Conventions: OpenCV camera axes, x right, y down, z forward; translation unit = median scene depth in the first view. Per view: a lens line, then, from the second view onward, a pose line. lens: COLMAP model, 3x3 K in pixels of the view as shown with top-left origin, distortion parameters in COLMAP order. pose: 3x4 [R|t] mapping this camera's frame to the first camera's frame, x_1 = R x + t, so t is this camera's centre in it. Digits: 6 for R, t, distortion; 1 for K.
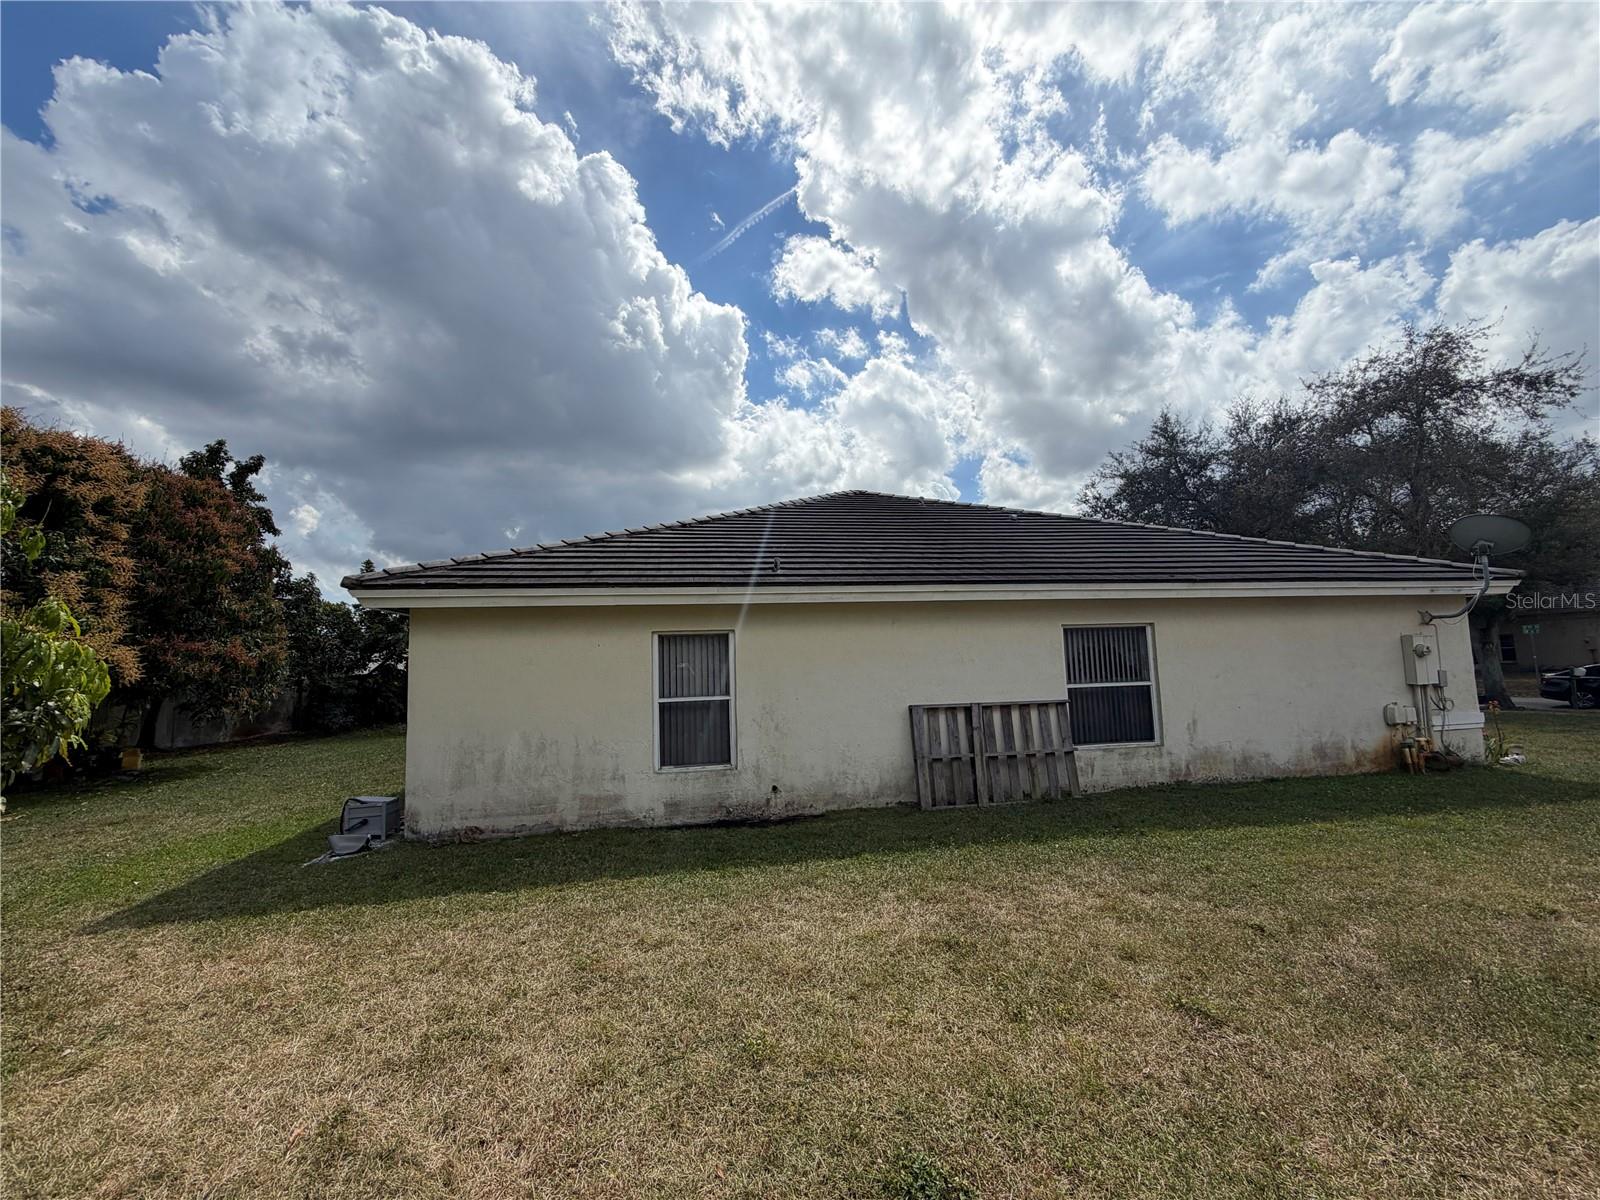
lens RADIAL K [[637.2, 0, 794.4], [0, 637.2, 599.3], [0, 0, 1]] dist [0.000905, -0.000231]
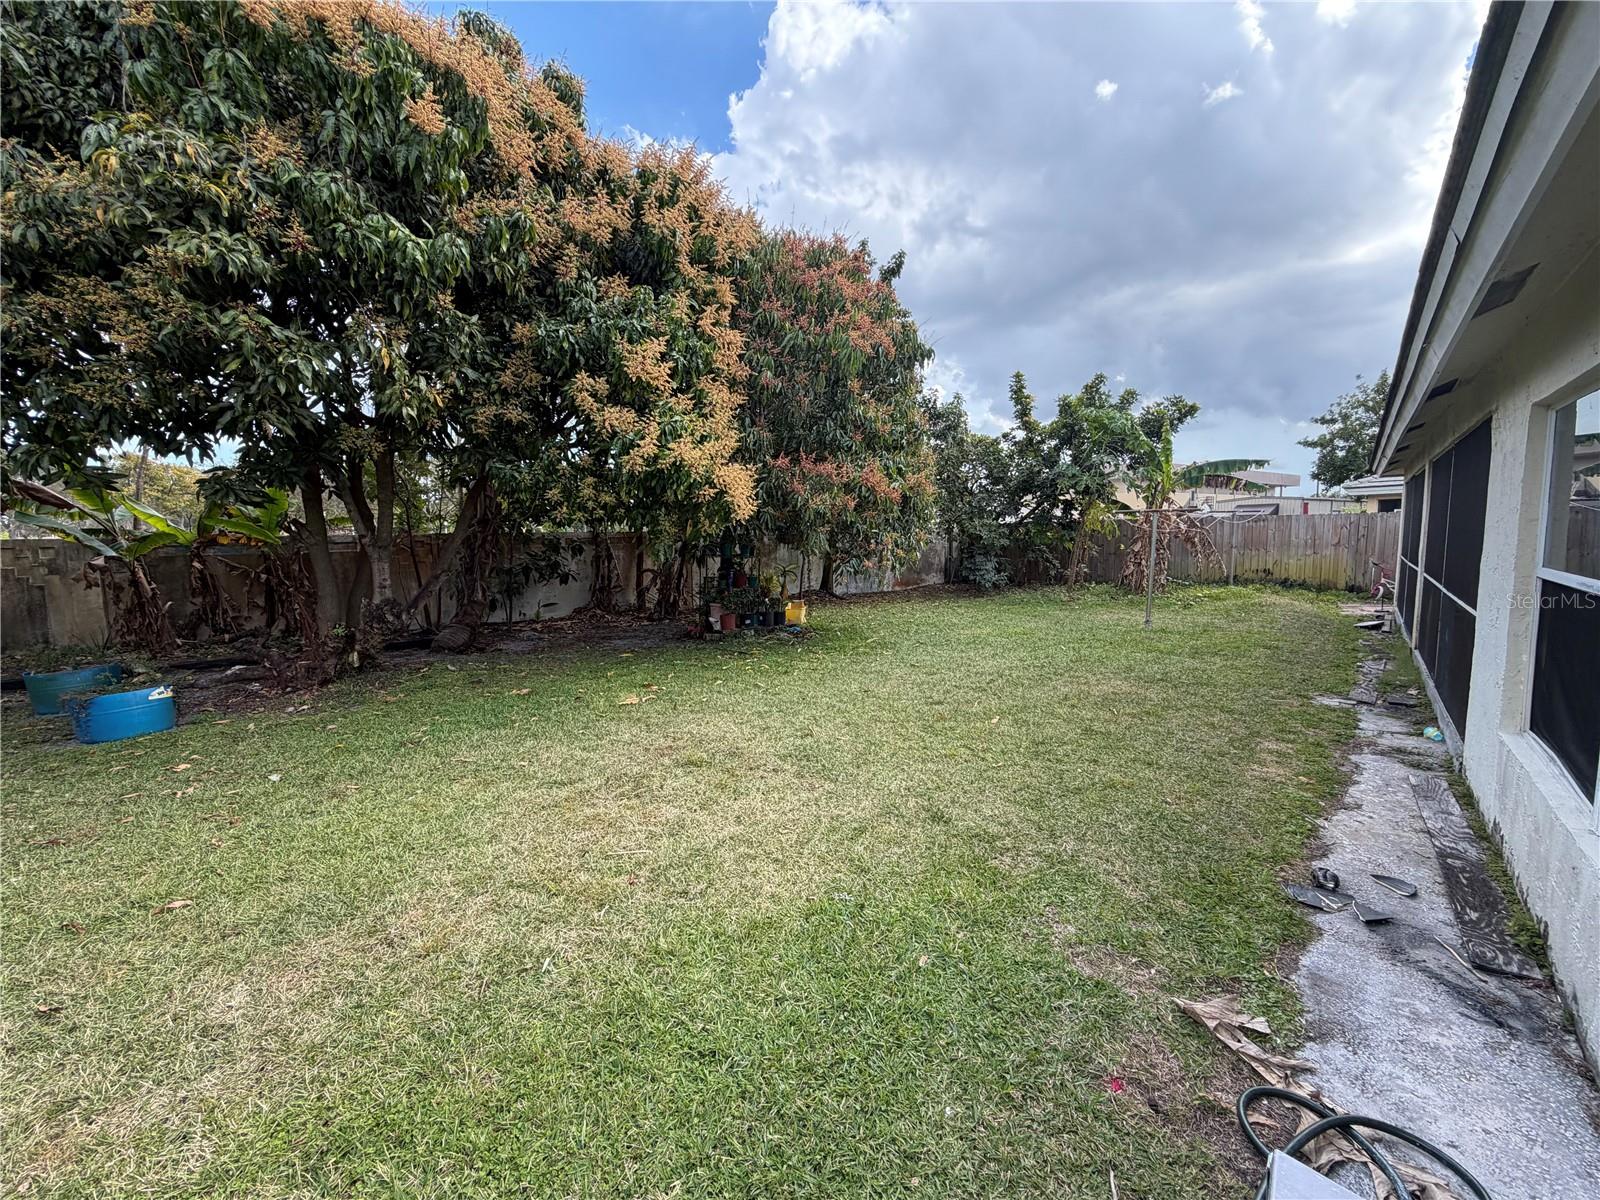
lens RADIAL K [[637.2, 0, 794.4], [0, 637.2, 599.3], [0, 0, 1]] dist [0.000905, -0.000231]
pose [[0.627711, 0.096945, -0.772386, -0.299820], [0.078573, 0.979257, 0.186766, 0.056826], [0.774471, -0.177924, 0.607073, 0.382185]]
